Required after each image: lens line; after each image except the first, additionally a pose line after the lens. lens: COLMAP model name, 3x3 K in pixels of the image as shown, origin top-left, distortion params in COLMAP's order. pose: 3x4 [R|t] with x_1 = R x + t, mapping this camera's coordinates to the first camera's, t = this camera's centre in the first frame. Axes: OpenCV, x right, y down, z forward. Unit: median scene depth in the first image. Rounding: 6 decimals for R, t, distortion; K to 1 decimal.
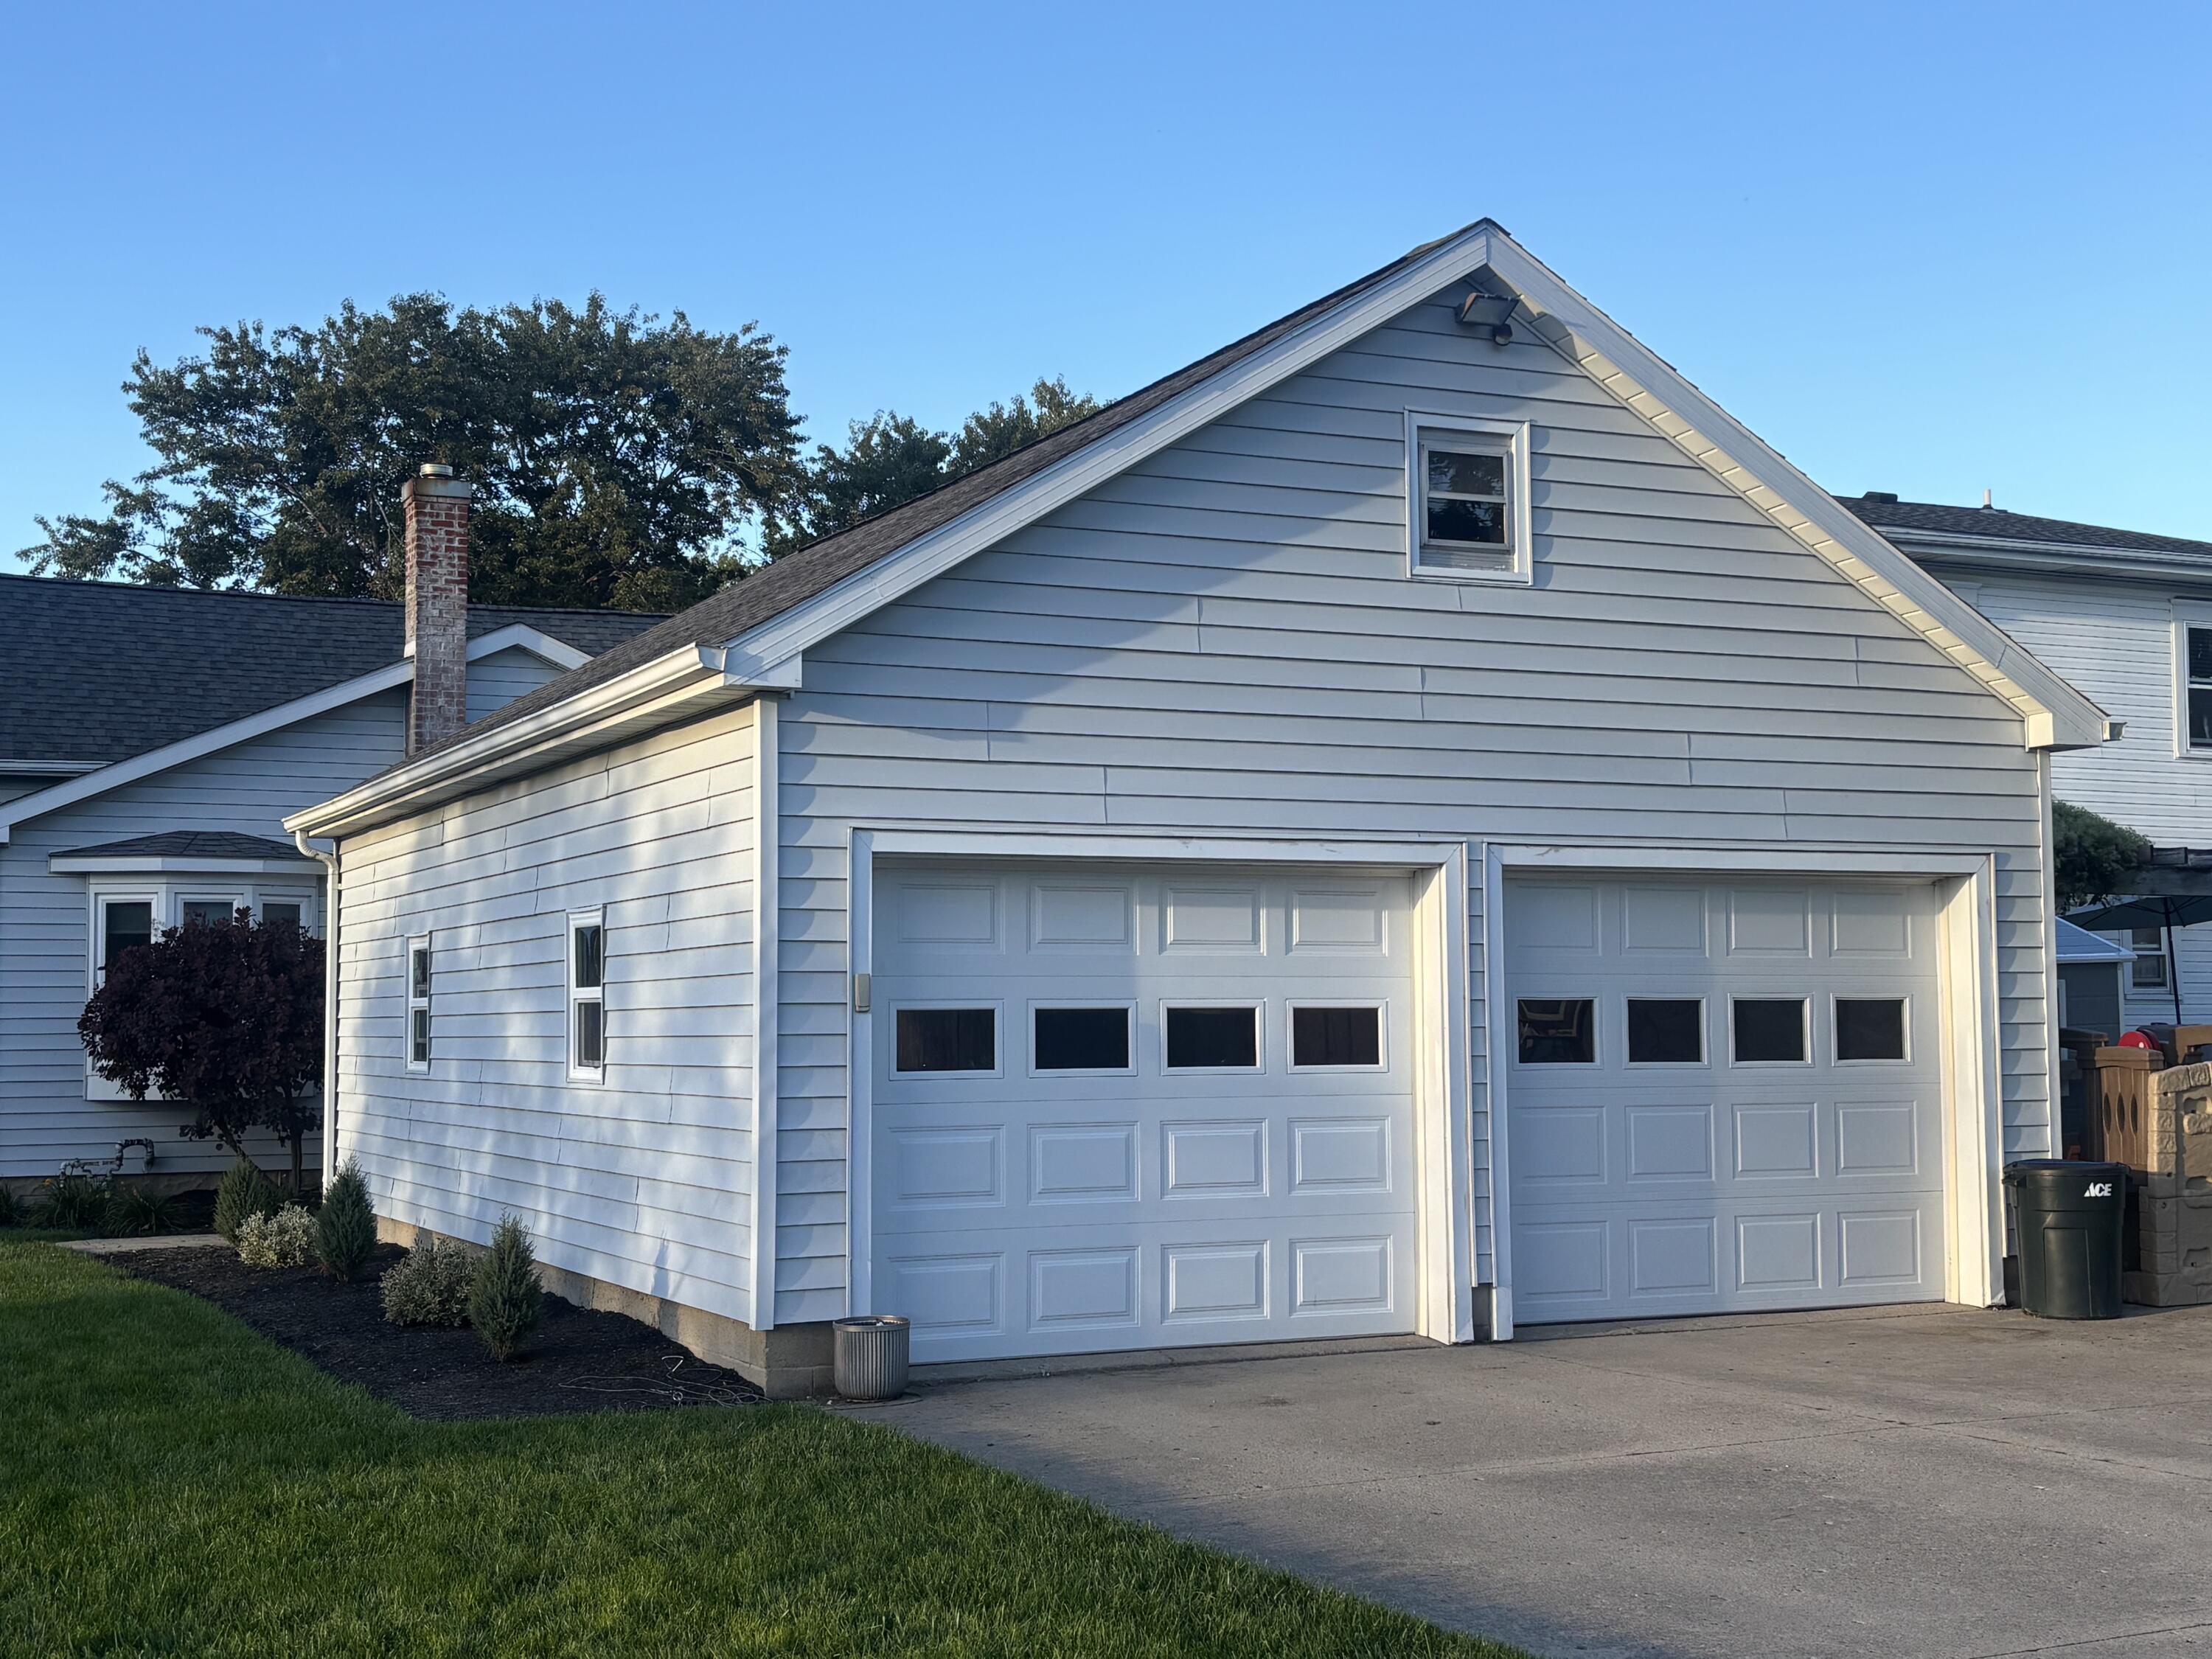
lens RADIAL K [[2721.0, 0, 1106.0], [0, 2721.0, 829.5], [0, 0, 1]] dist [0.236824, -0.782141]
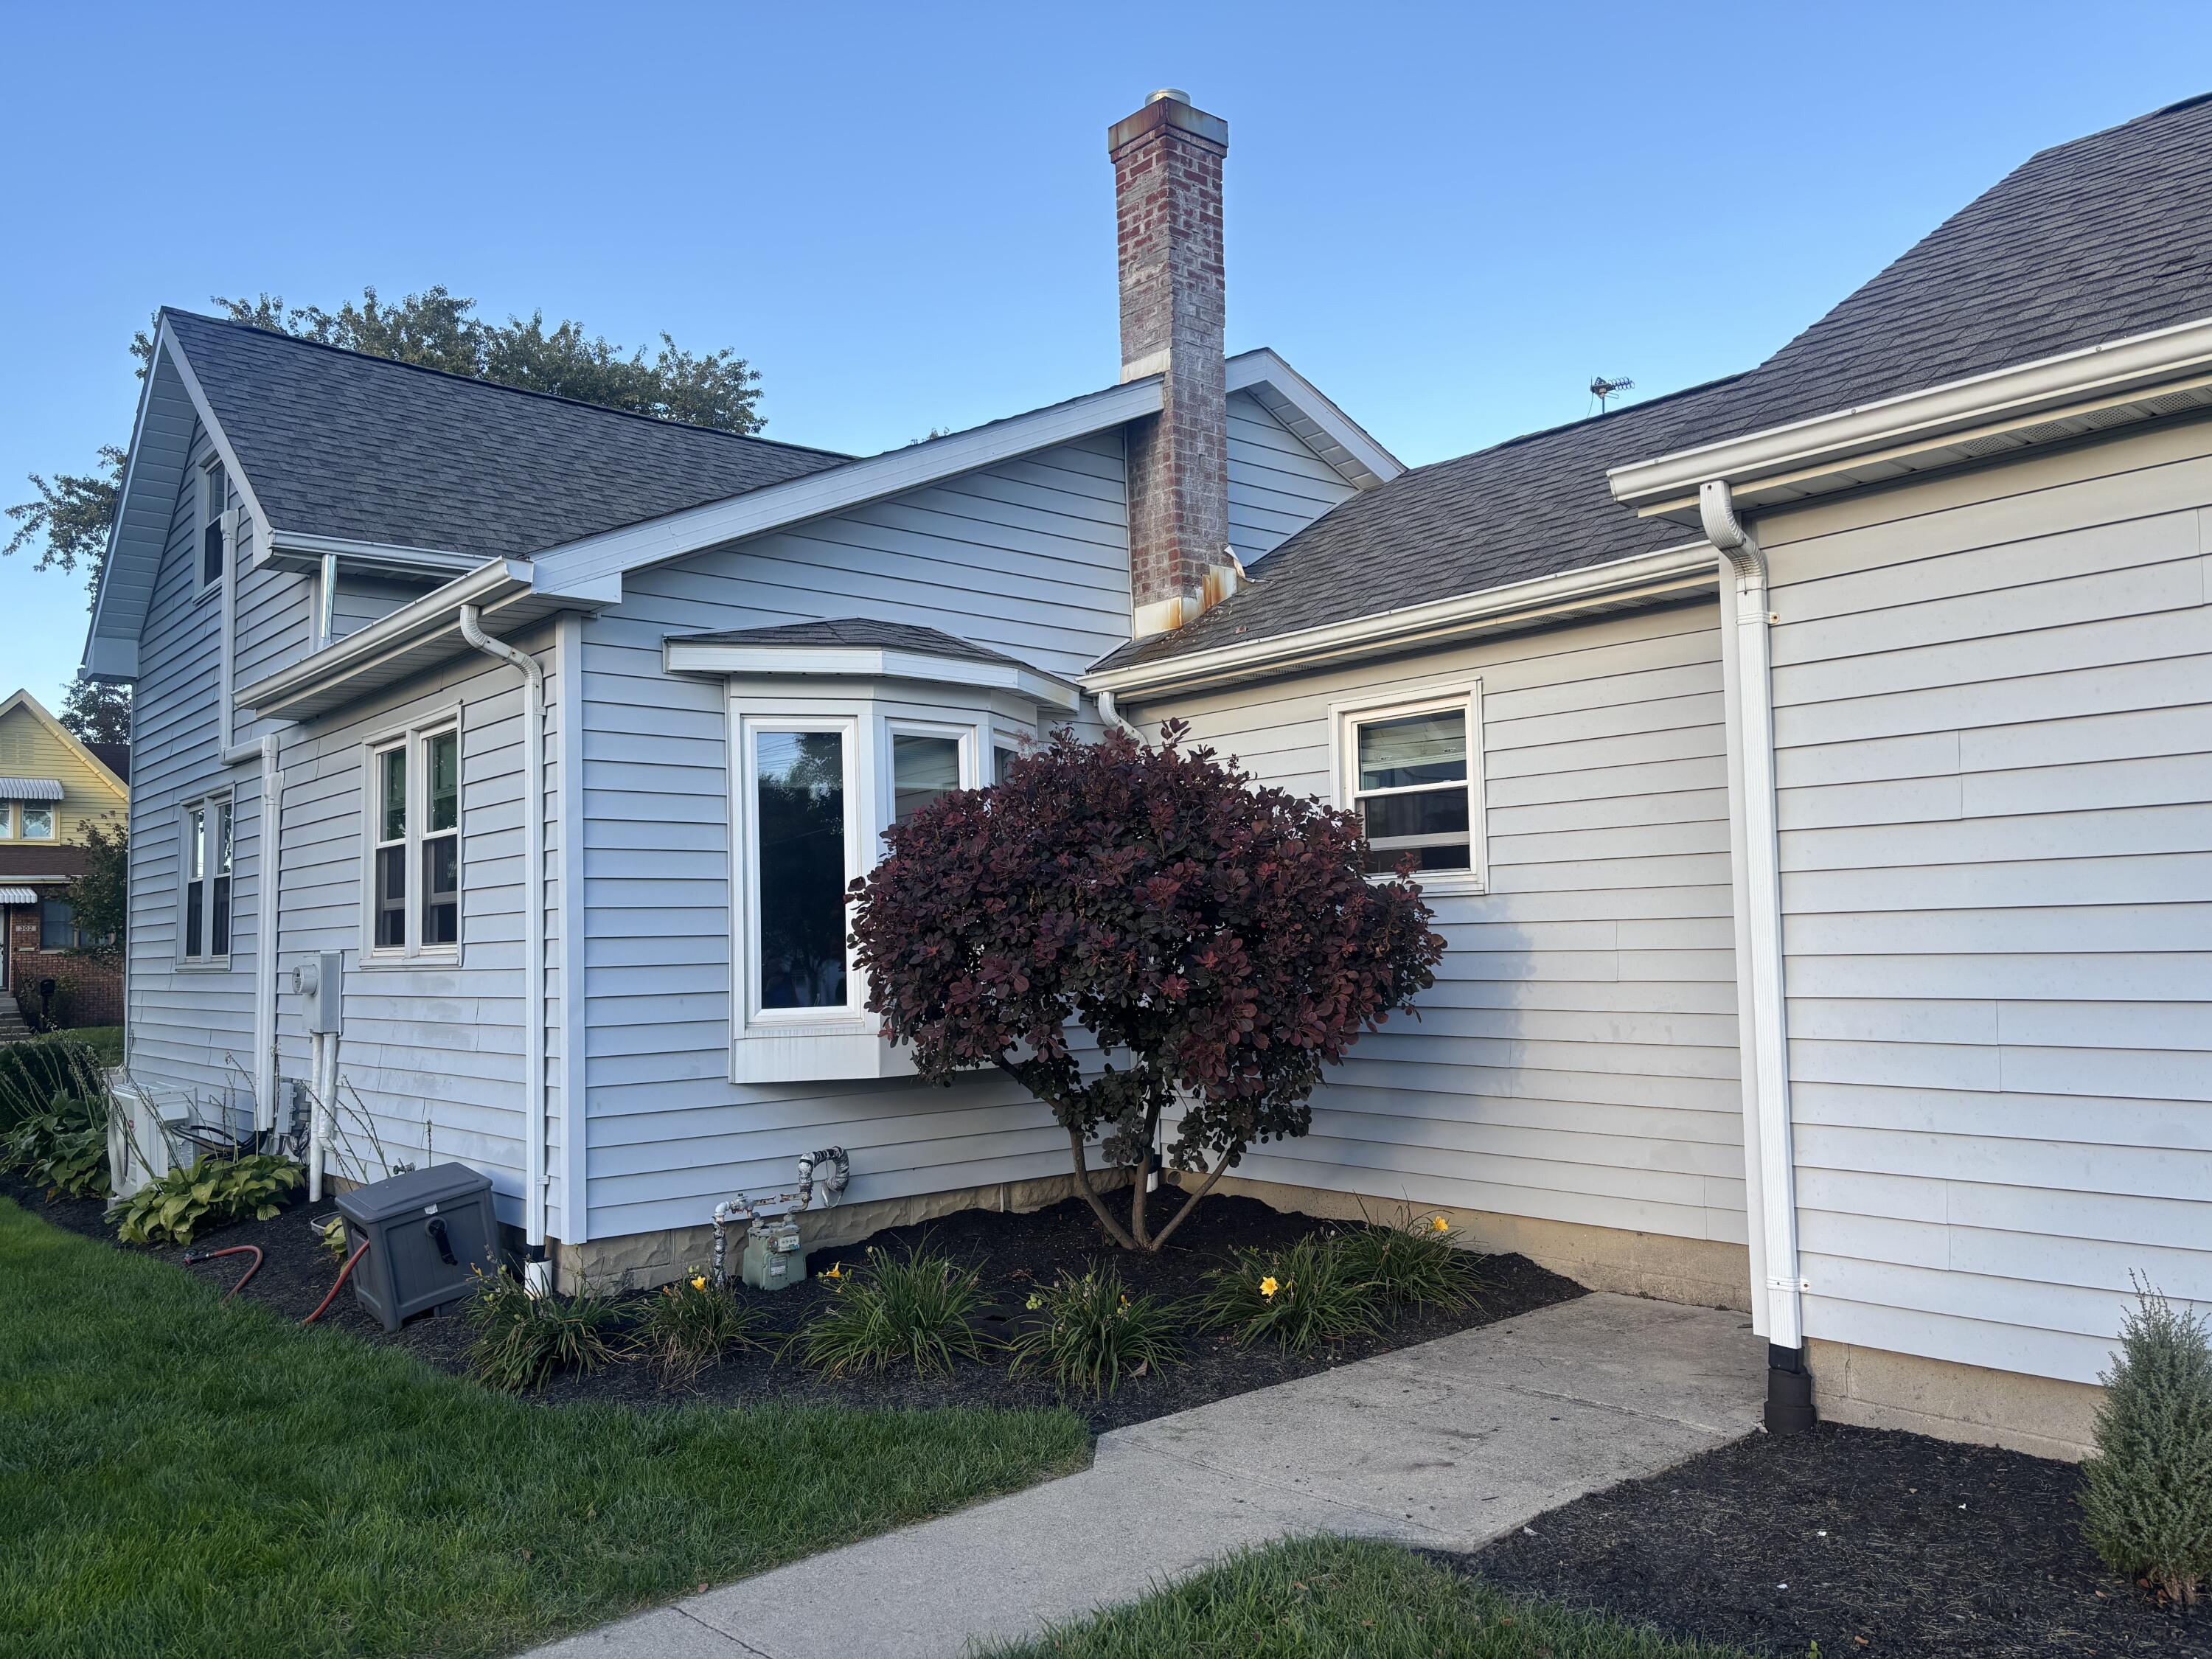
lens RADIAL K [[1676.5, 0, 1106.0], [0, 1676.5, 829.5], [0, 0, 1]] dist [0.037534, -0.038965]
pose [[0.963092, 0.007365, 0.269071, -0.545841], [-0.005739, 0.999960, -0.006828, 0.068862], [-0.269111, 0.005032, 0.963096, 0.923902]]
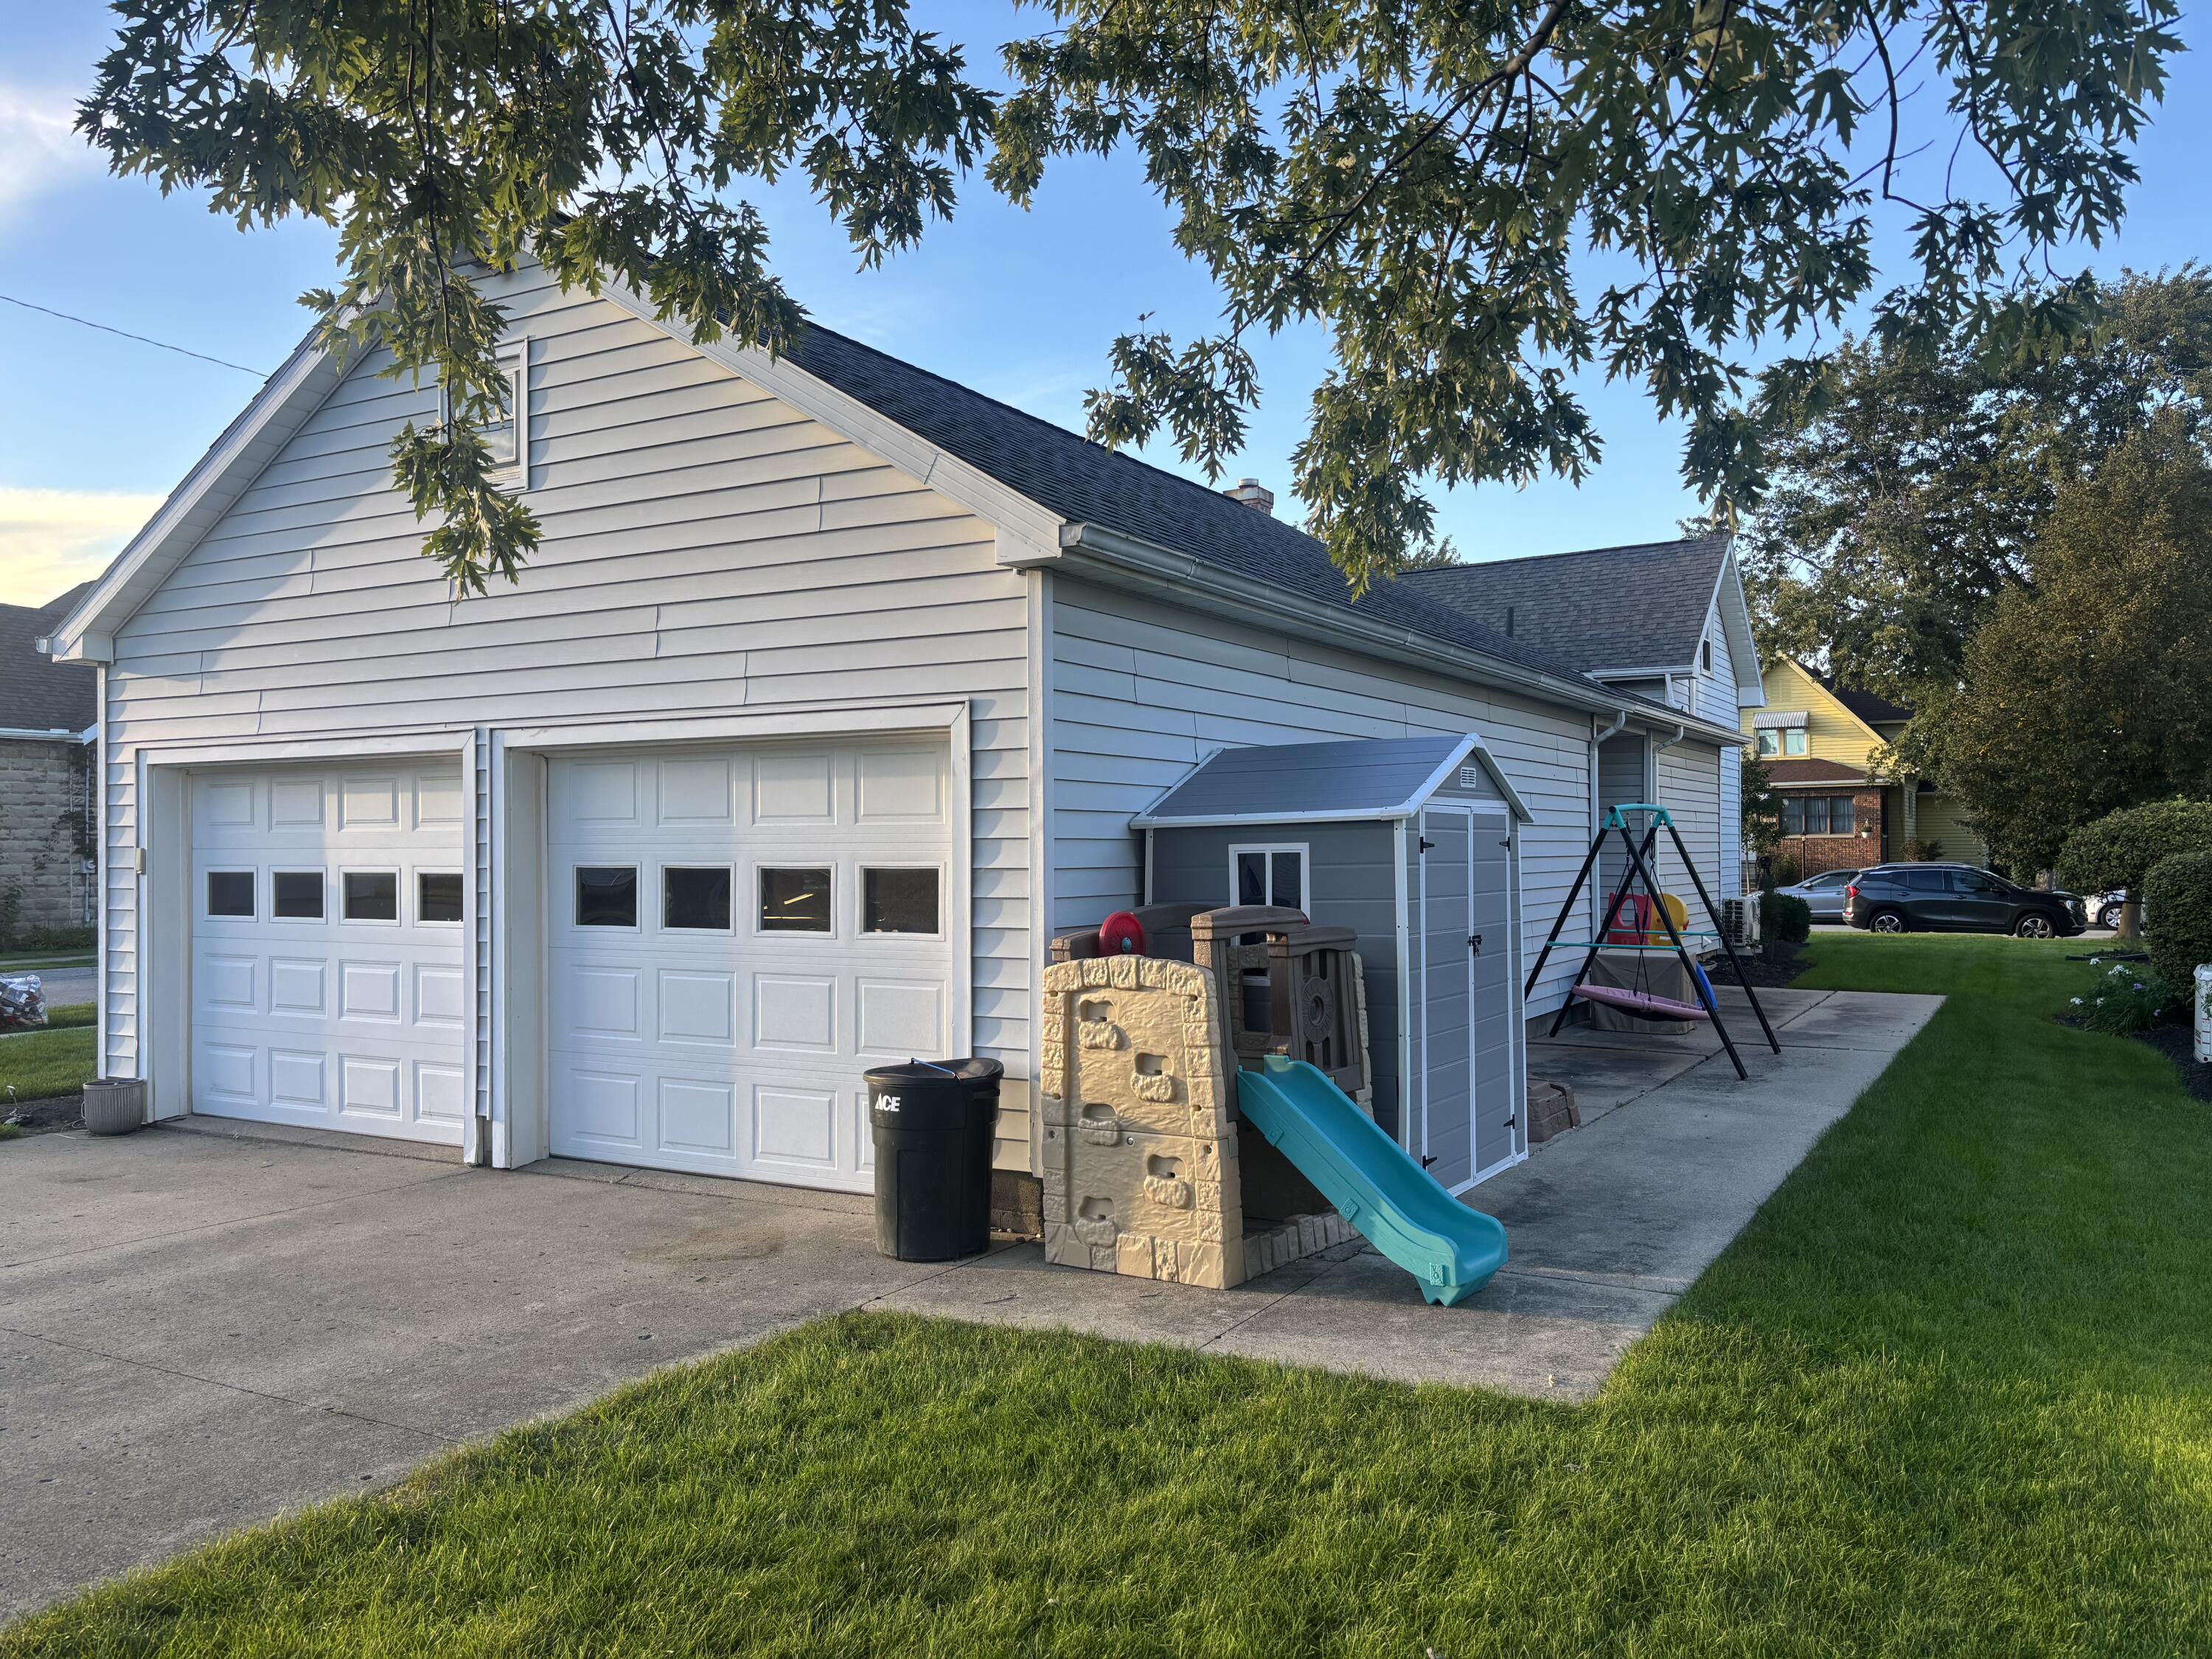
lens RADIAL K [[1676.5, 0, 1106.0], [0, 1676.5, 829.5], [0, 0, 1]] dist [0.037534, -0.038965]
pose [[0.572533, -0.004241, -0.819871, 0.655176], [0.056367, 0.997824, 0.034201, 0.028212], [0.817942, -0.065795, 0.571526, 0.623412]]
